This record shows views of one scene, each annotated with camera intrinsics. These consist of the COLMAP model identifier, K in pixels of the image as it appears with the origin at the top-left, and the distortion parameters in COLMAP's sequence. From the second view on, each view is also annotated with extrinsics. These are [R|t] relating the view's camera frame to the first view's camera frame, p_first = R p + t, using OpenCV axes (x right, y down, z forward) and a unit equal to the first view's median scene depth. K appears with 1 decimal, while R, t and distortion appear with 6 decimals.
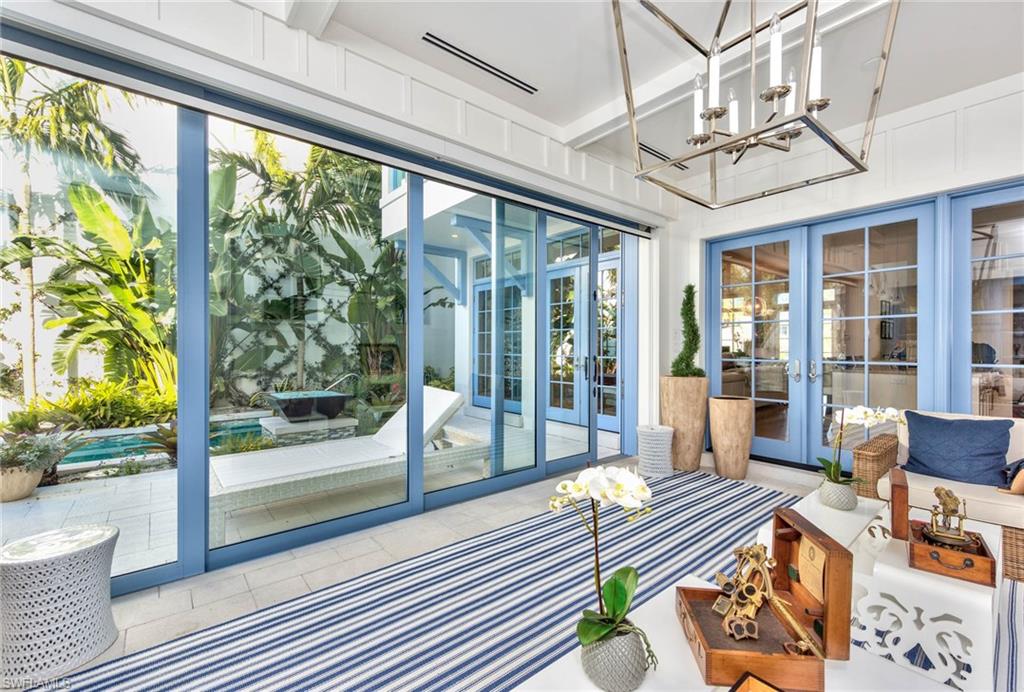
lens RADIAL K [[413.7, 0, 515.9], [0, 413.7, 345.3], [0, 0, 1]] dist [0.006479, -0.000108]
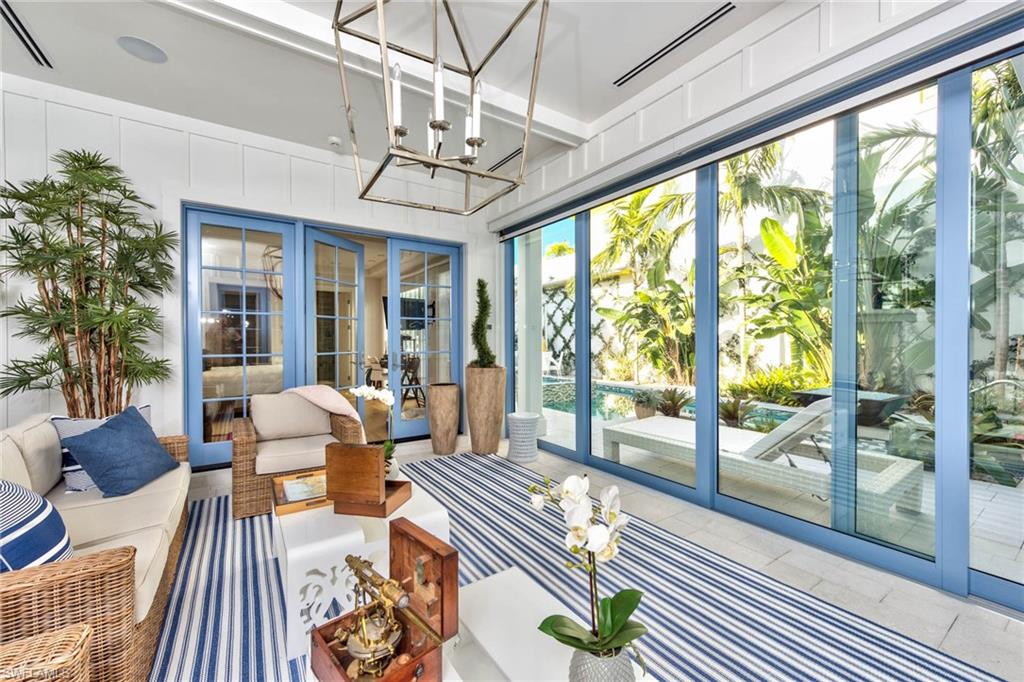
lens RADIAL K [[413.7, 0, 515.3], [0, 413.7, 340.9], [0, 0, 1]] dist [0.006479, -0.000108]
pose [[-0.071245, 0.003760, -0.997452, 0.863704], [-0.004325, 0.999982, 0.004079, 0.006366], [0.997449, 0.004605, -0.071228, 0.668831]]
